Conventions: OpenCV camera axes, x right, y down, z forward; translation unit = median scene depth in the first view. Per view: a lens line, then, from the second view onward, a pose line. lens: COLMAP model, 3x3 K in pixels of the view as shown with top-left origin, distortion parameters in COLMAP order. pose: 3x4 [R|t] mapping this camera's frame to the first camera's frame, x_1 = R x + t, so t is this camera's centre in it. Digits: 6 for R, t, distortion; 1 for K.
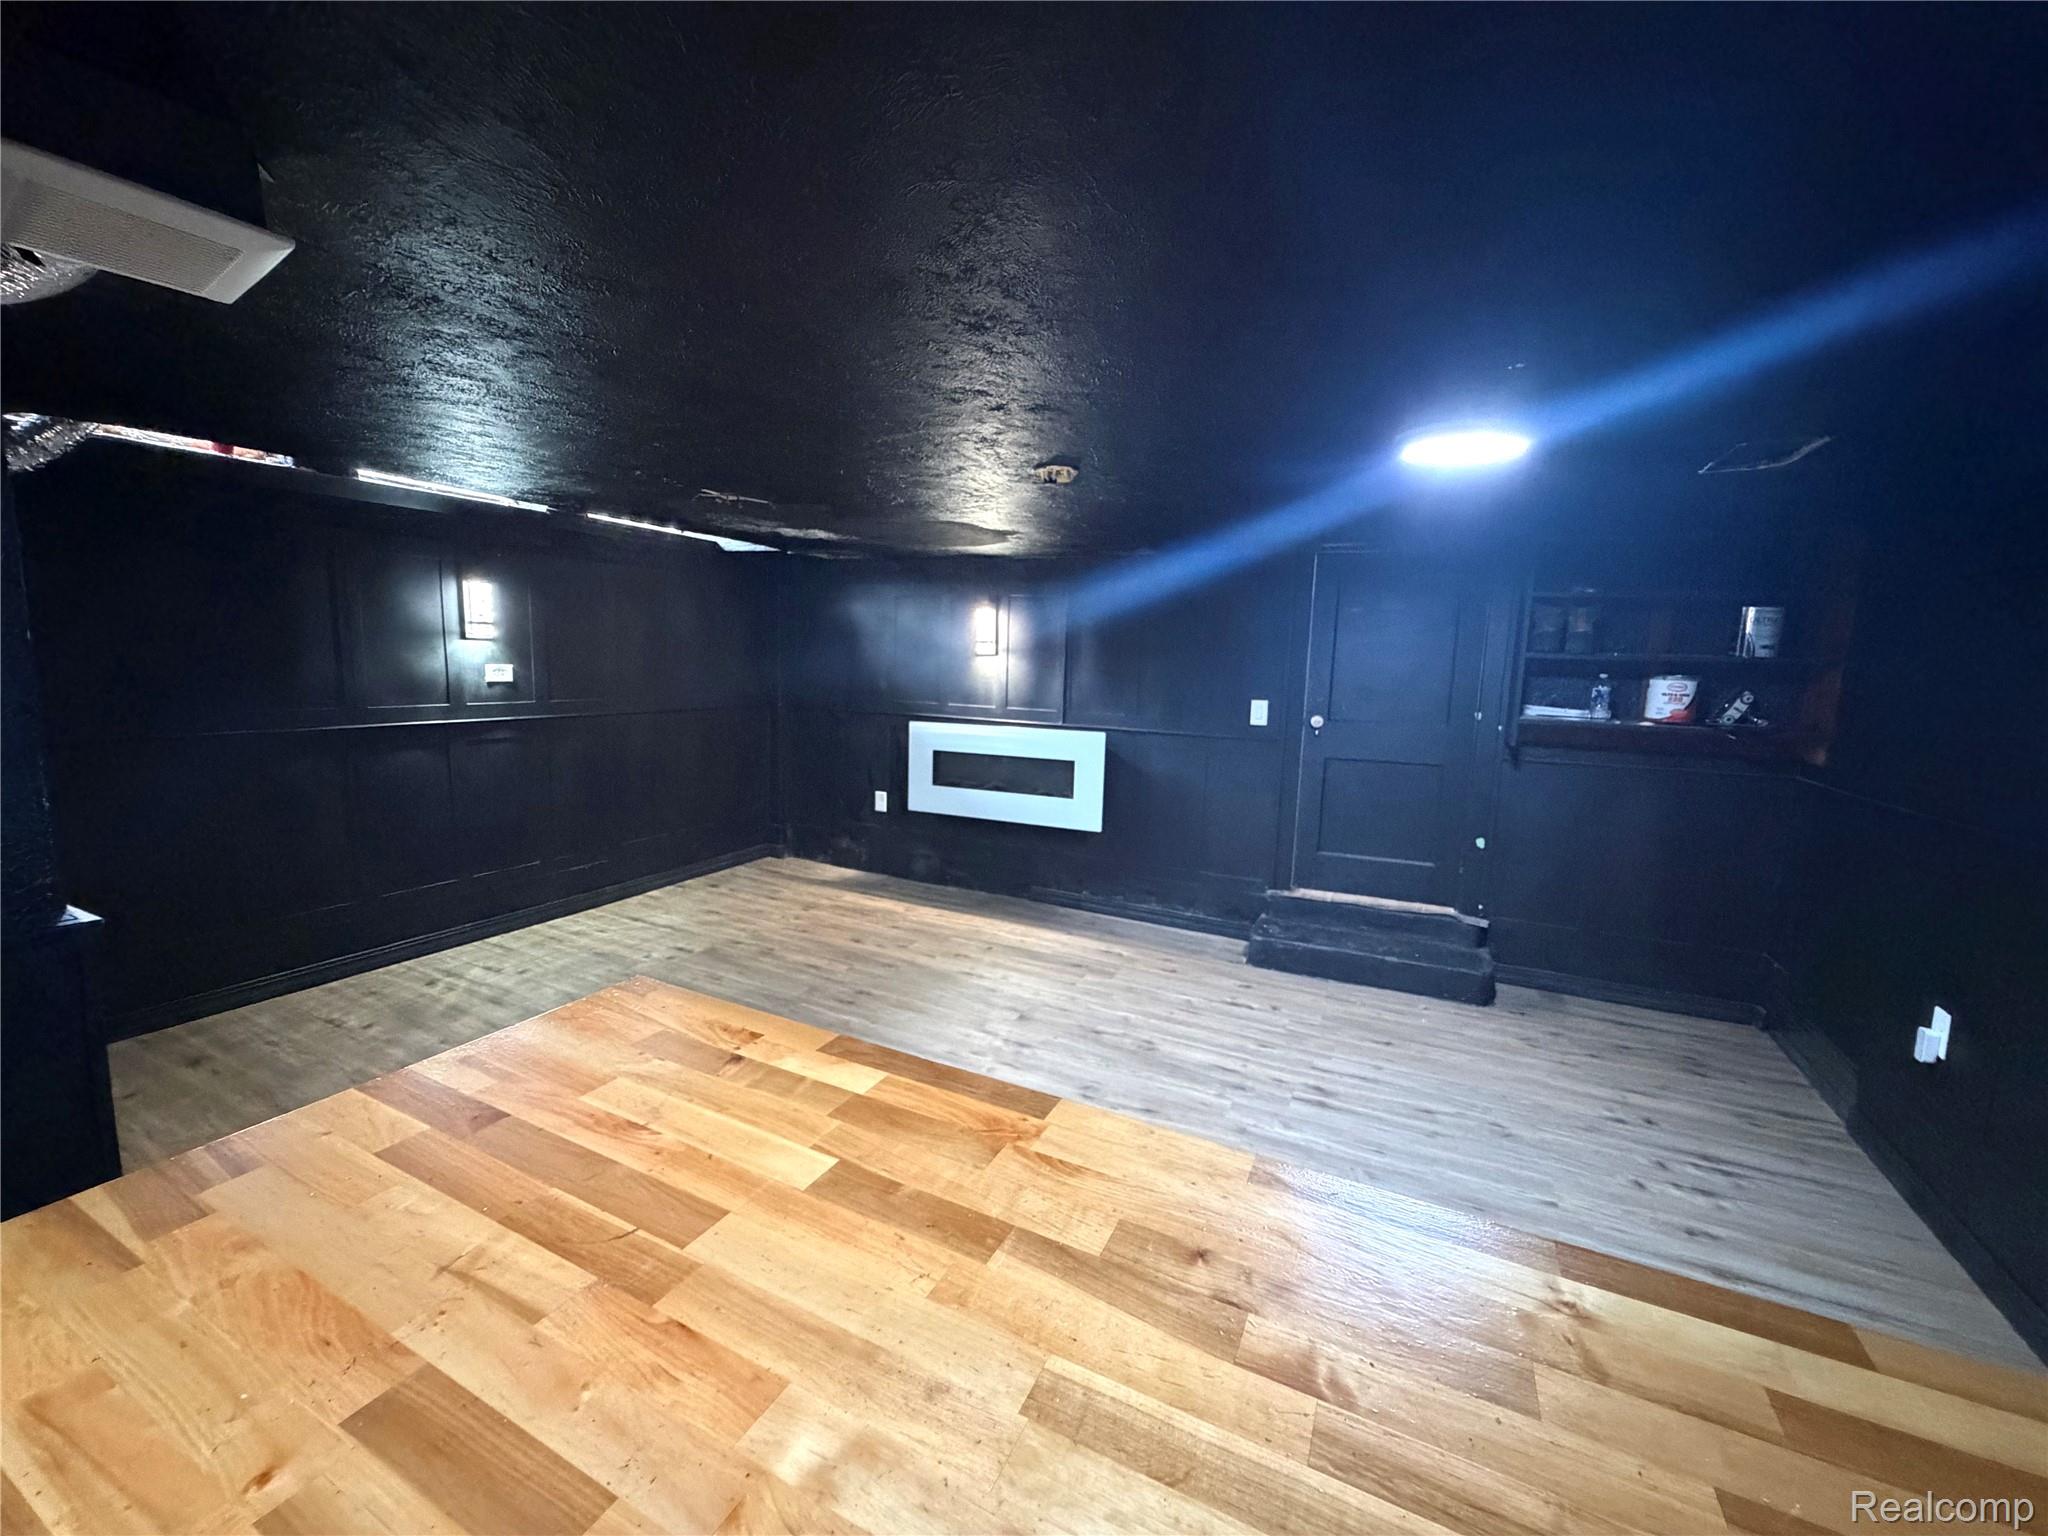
lens RADIAL K [[812.0, 0, 1021.1], [0, 812.0, 759.6], [0, 0, 1]] dist [-0.000378, -0.000467]
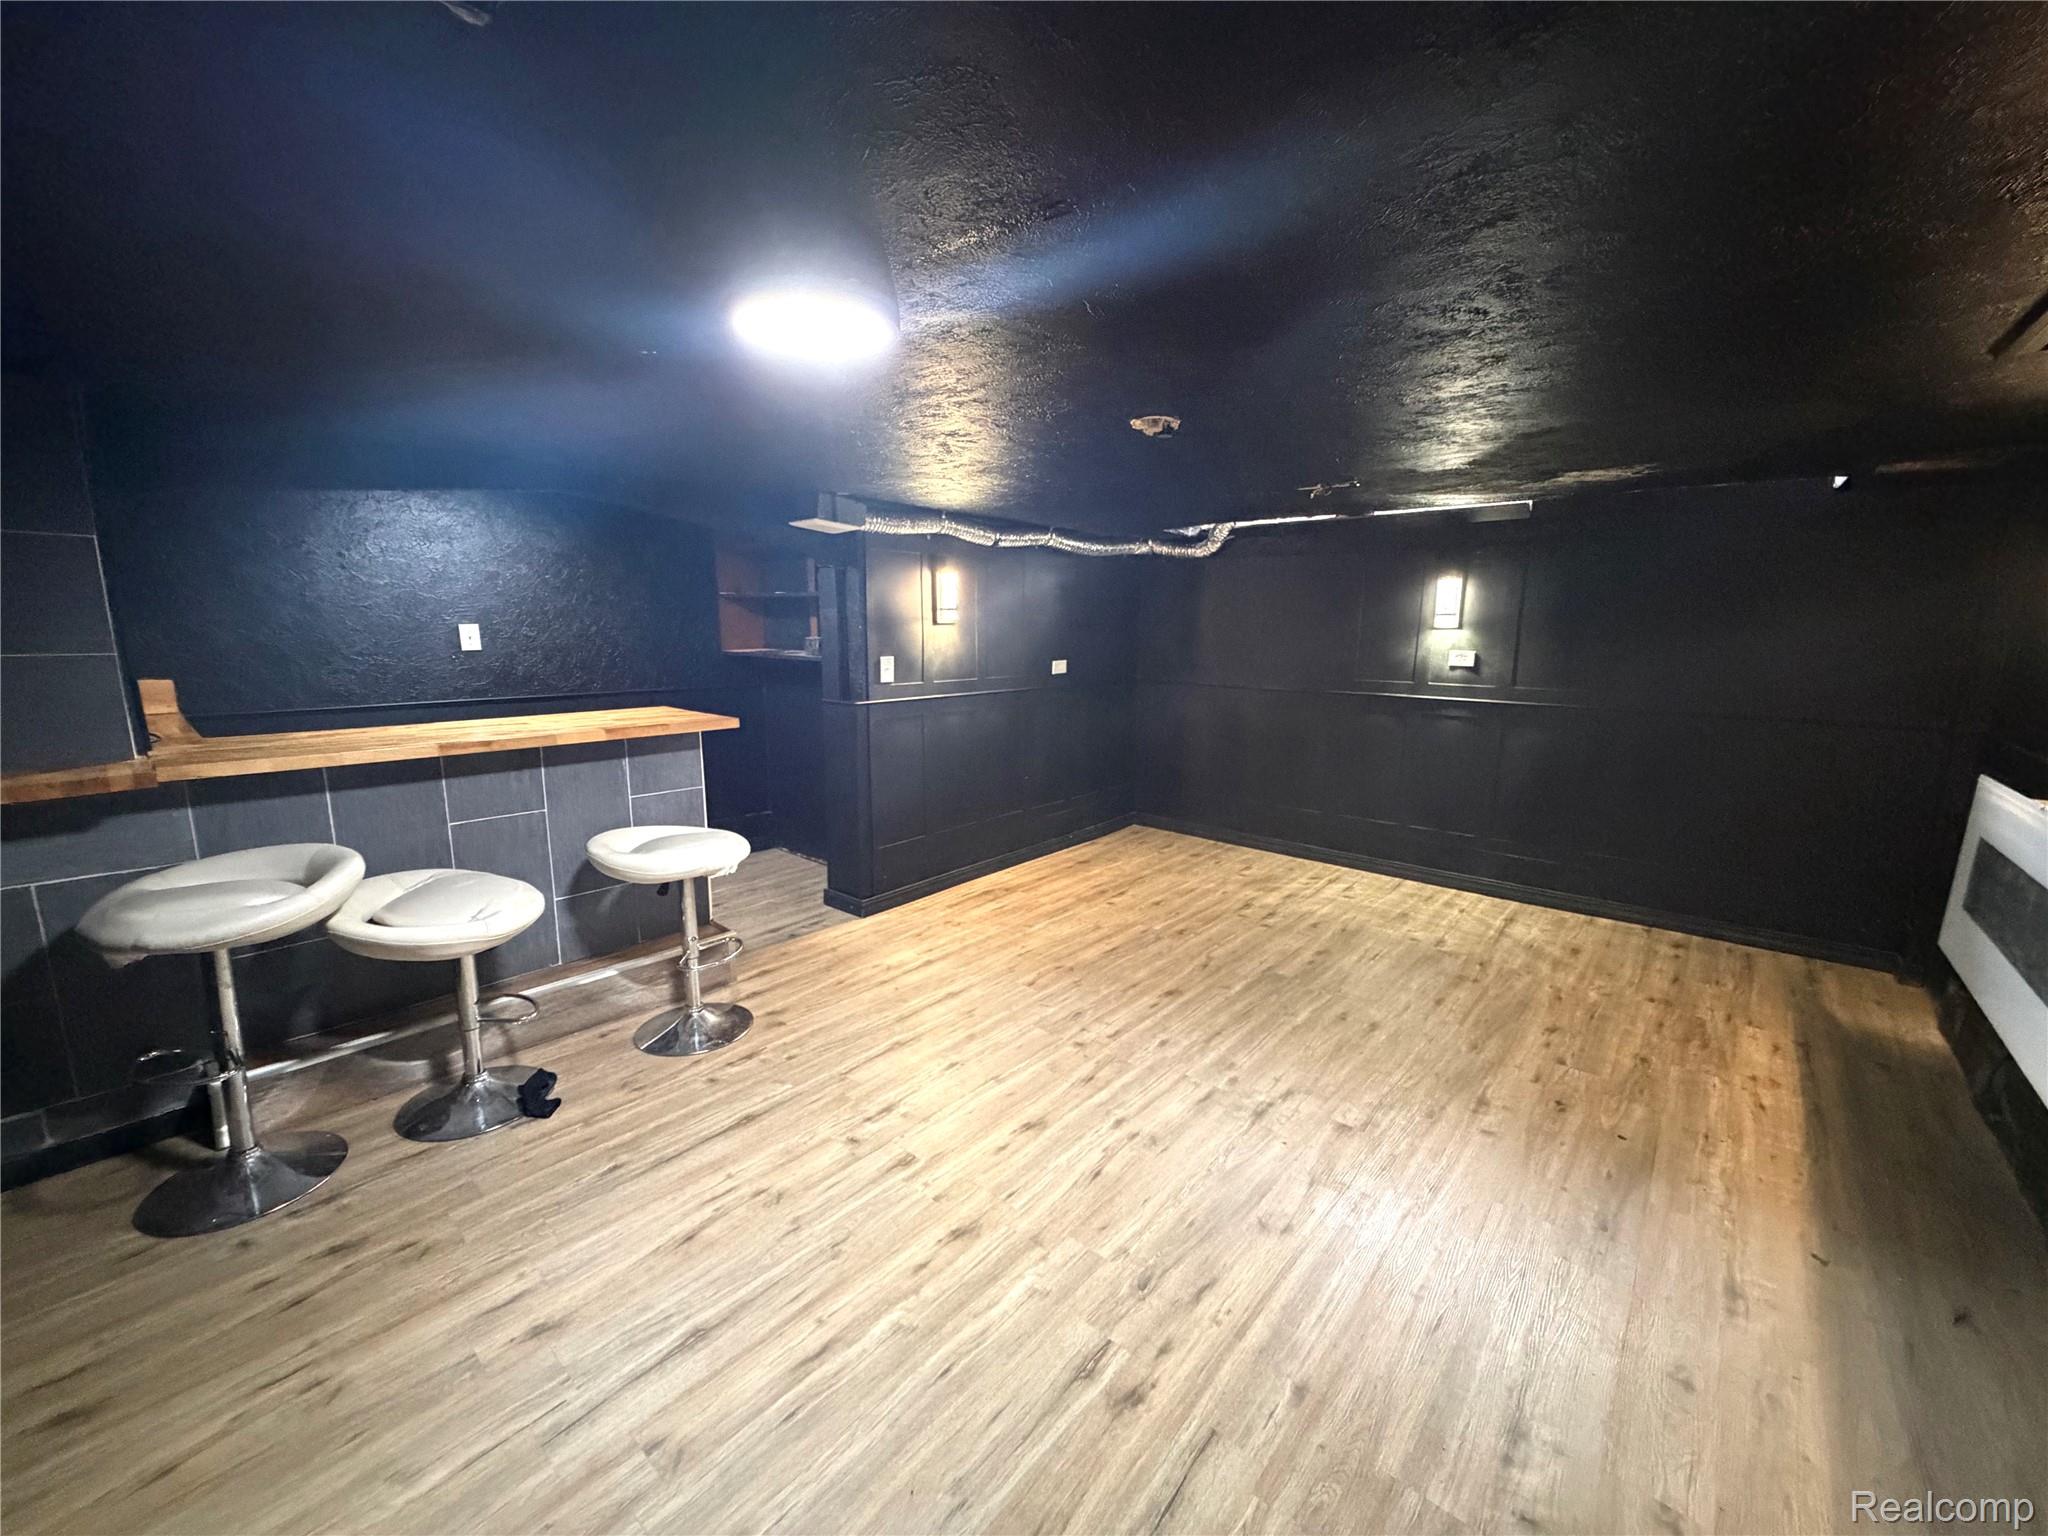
lens RADIAL K [[812.0, 0, 1017.3], [0, 812.0, 777.0], [0, 0, 1]] dist [-0.000378, -0.000467]
pose [[-0.251951, 0.148674, -0.956251, 0.610886], [-0.135899, 0.972901, 0.187069, -0.072743], [0.958150, 0.177086, -0.224918, 0.694299]]
